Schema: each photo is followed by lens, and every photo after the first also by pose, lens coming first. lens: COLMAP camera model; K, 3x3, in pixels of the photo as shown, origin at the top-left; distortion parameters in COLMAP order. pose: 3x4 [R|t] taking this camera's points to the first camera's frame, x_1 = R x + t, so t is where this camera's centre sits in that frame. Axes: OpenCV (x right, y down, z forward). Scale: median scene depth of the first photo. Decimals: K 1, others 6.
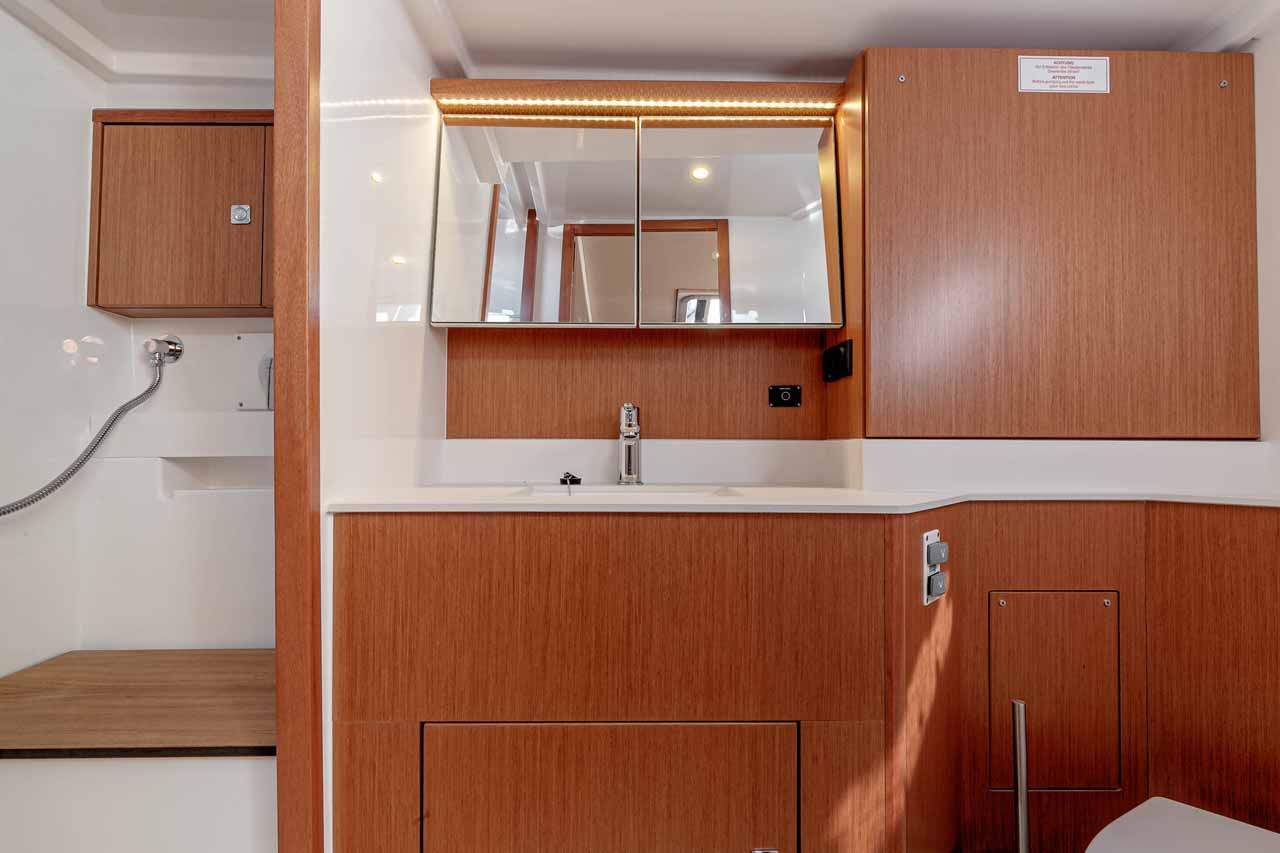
lens RADIAL K [[588.3, 0, 642.0], [0, 588.3, 428.6], [0, 0, 1]] dist [-0.001256, -0.000653]
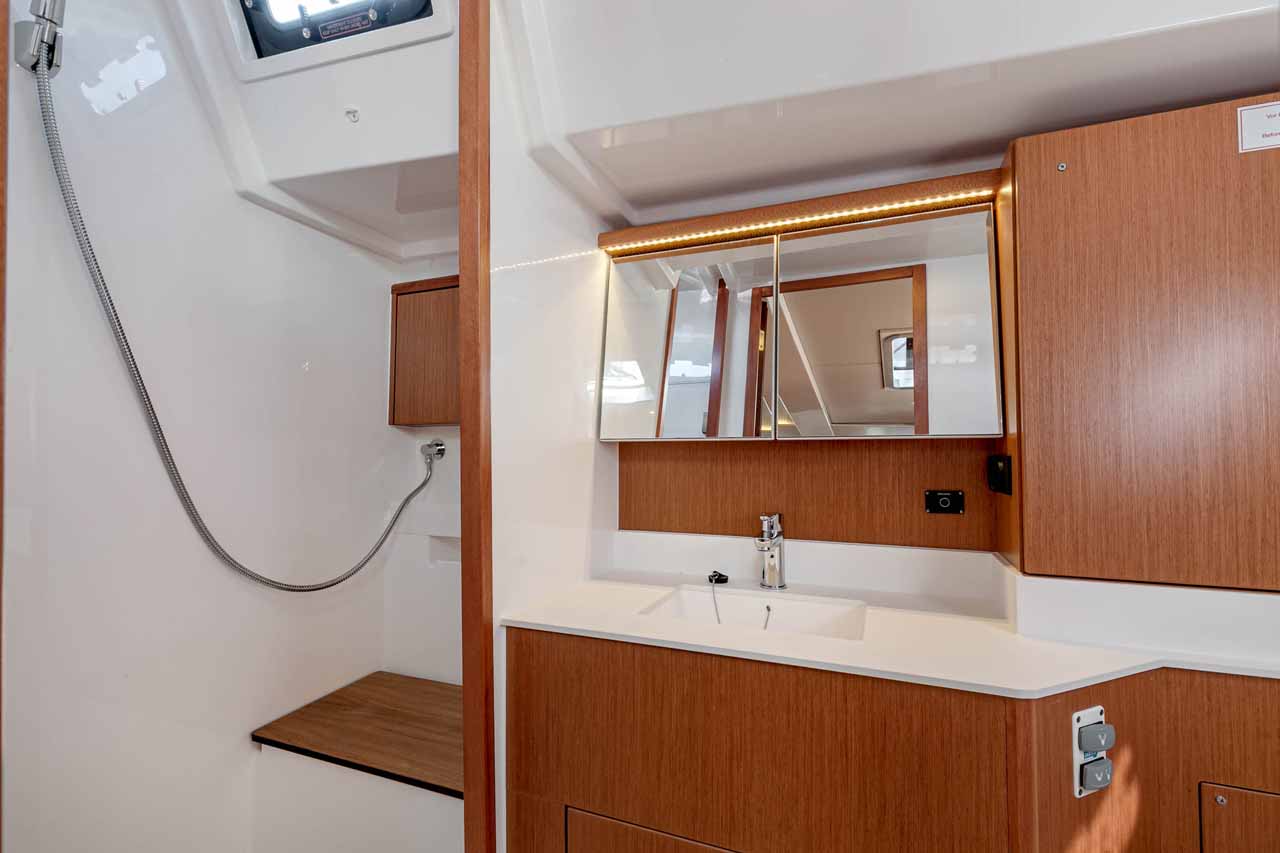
lens RADIAL K [[565.1, 0, 640.0], [0, 565.1, 426.5], [0, 0, 1]] dist [0.000390, -0.000334]
pose [[0.919861, -0.021909, -0.391633, 0.182895], [0.014487, 0.999655, -0.021896, -0.195897], [0.391978, 0.014468, 0.919861, -0.028026]]
